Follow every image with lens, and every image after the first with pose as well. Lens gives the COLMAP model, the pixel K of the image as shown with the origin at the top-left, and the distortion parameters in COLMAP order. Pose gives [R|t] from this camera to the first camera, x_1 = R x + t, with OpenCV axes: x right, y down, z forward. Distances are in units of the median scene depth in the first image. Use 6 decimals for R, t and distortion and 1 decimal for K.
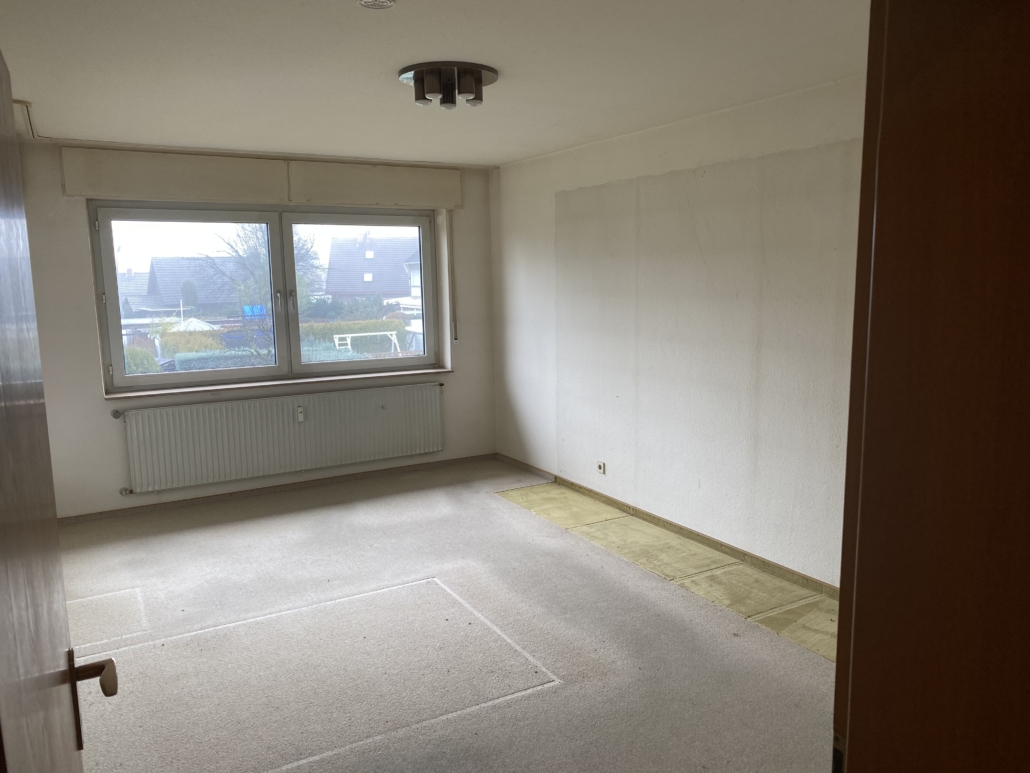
lens RADIAL K [[793.6, 0, 516.5], [0, 793.6, 387.0], [0, 0, 1]] dist [0.010330, 0.007953]
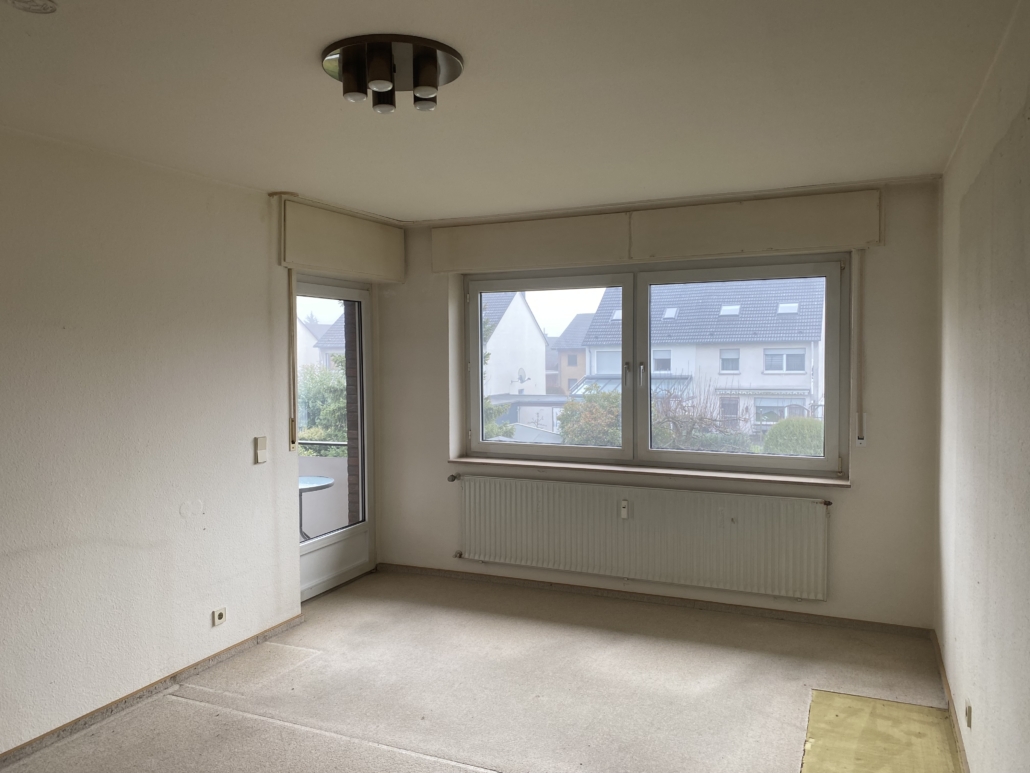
lens RADIAL K [[791.6, 0, 514.6], [0, 791.6, 377.3], [0, 0, 1]] dist [0.071916, -0.082324]
pose [[0.567734, 0.035398, -0.822450, 0.355575], [-0.116130, 0.992528, -0.037446, -0.060621], [0.814979, 0.116771, 0.567603, 0.429693]]
